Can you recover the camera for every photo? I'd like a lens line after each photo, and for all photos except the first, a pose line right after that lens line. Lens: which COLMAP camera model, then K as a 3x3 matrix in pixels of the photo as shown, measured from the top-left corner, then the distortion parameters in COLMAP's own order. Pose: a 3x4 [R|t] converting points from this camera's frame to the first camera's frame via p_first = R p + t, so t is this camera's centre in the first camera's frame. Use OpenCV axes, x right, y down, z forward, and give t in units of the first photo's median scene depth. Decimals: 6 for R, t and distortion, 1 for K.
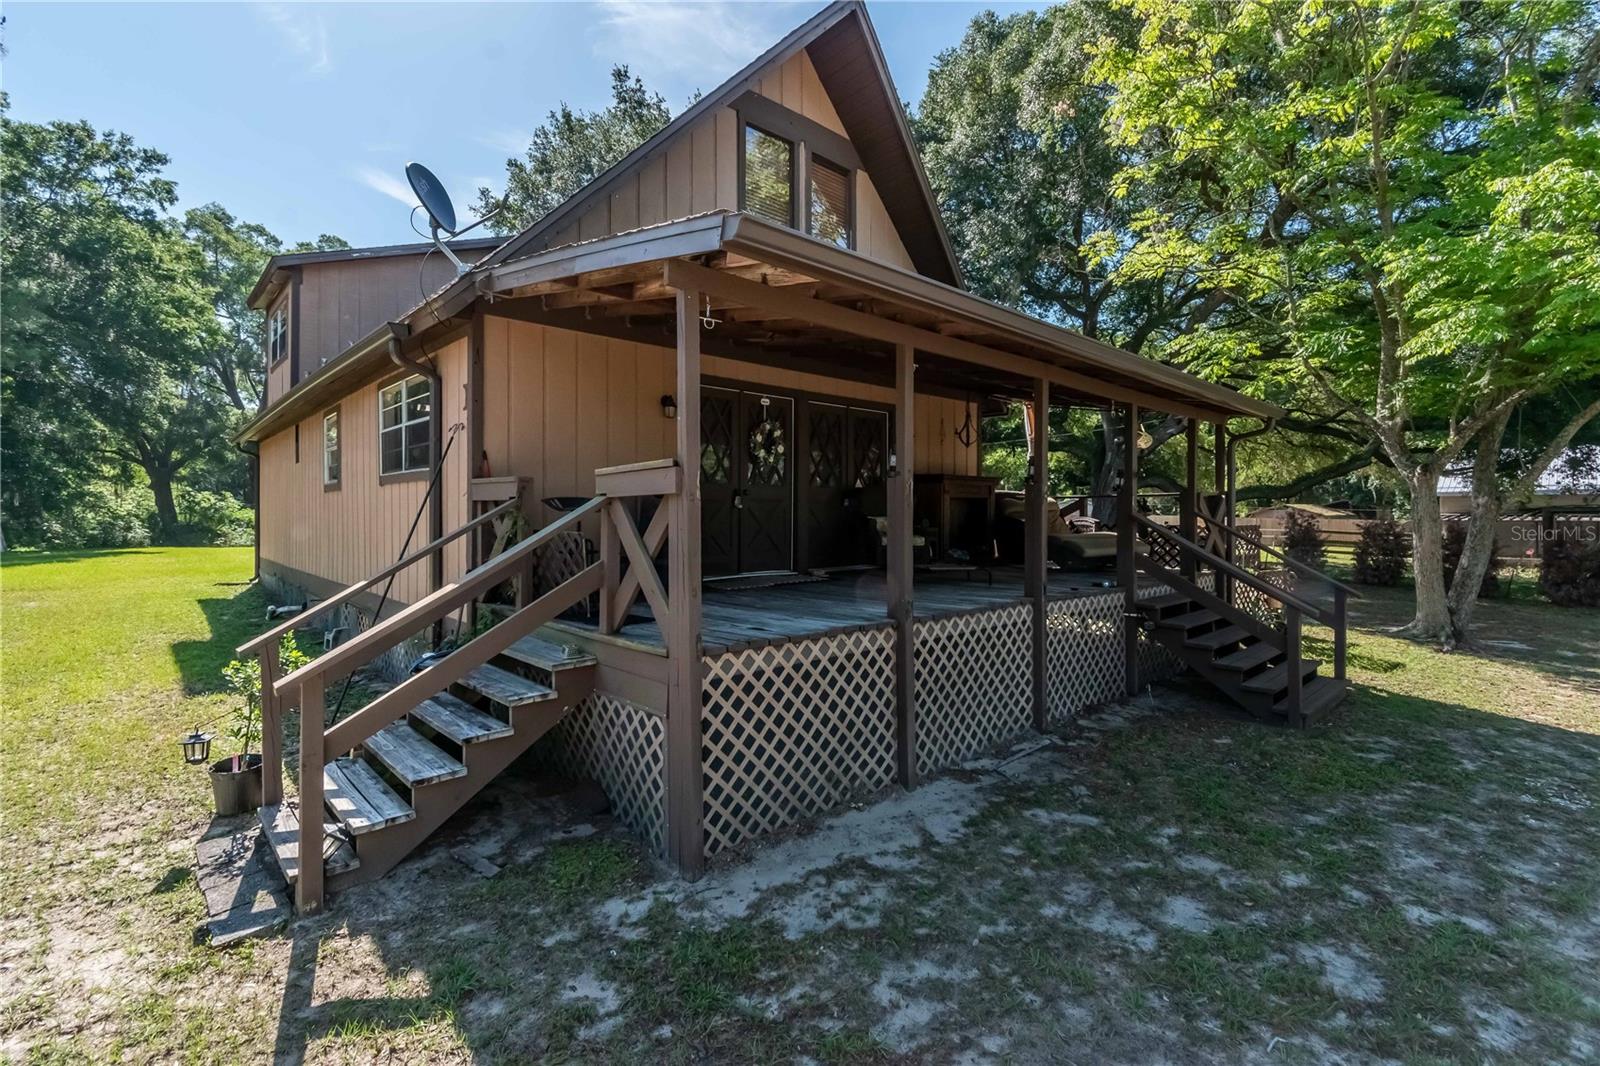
lens RADIAL K [[708.9, 0, 800.0], [0, 708.9, 533.0], [0, 0, 1]] dist [-0.005363, -0.000319]
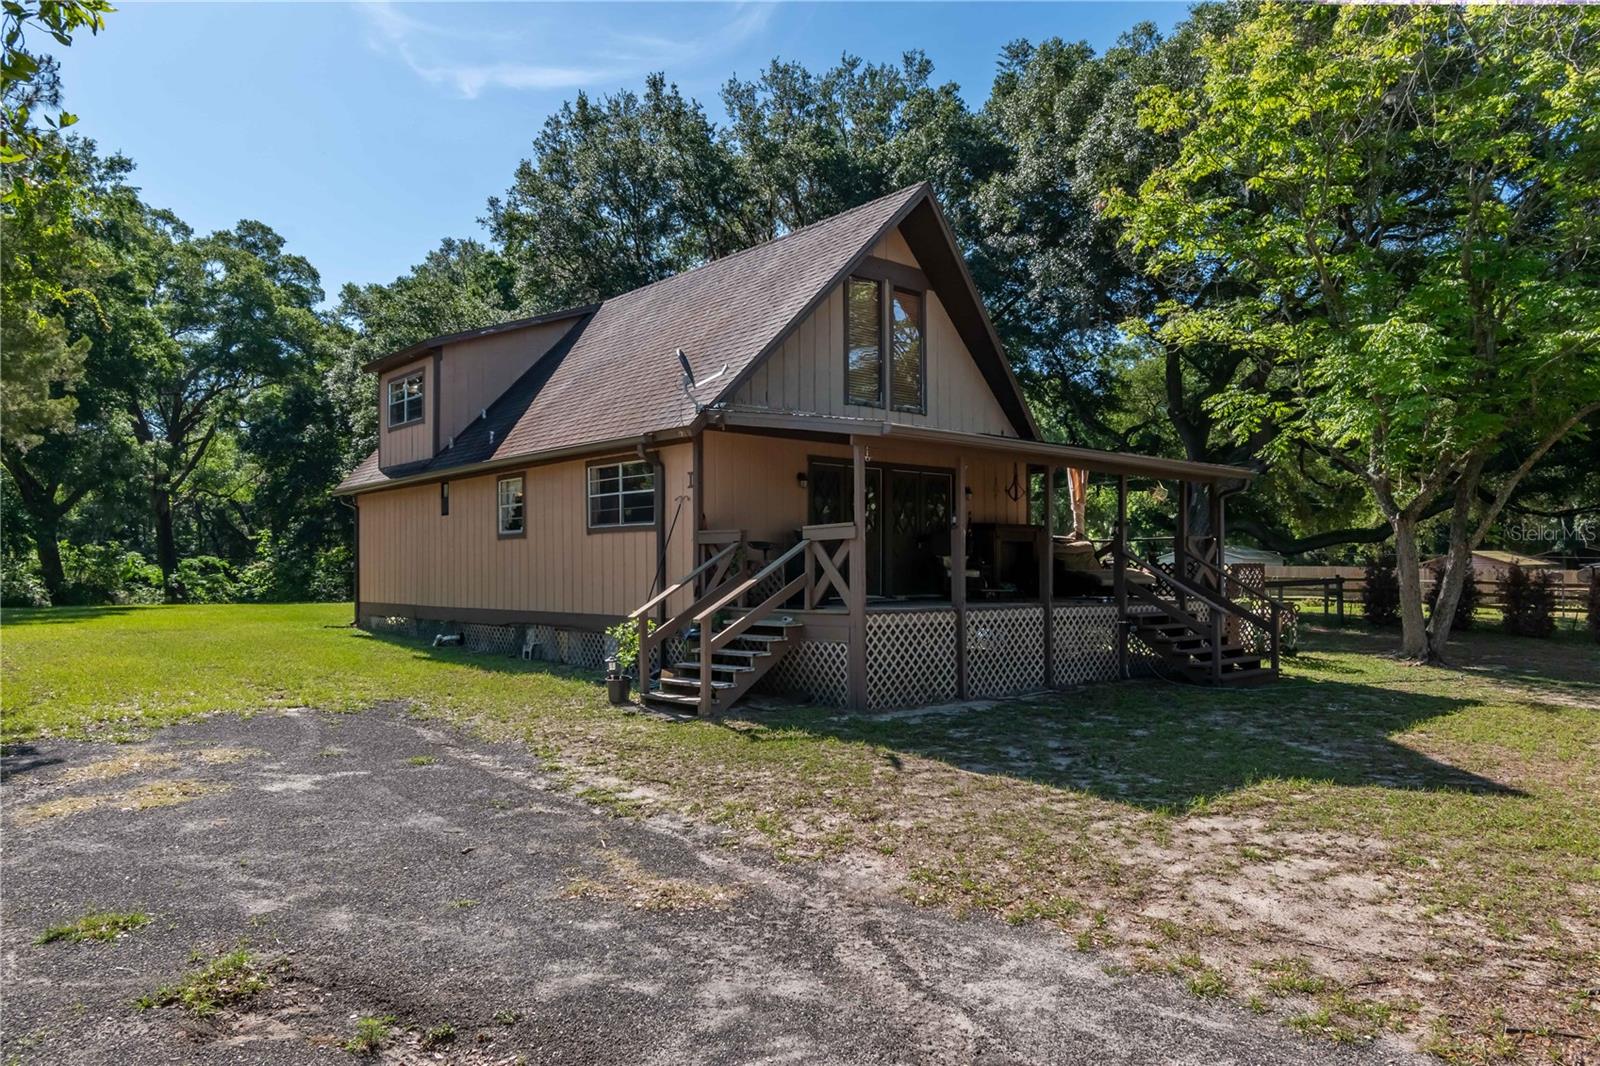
lens RADIAL K [[1041.1, 0, 801.6], [0, 1041.1, 589.1], [0, 0, 1]] dist [0.001915, 0.000978]
pose [[0.999781, -0.003968, -0.020534, -0.128513], [0.003761, 0.999942, -0.010119, 0.062745], [0.020573, 0.010040, 0.999738, -1.043305]]
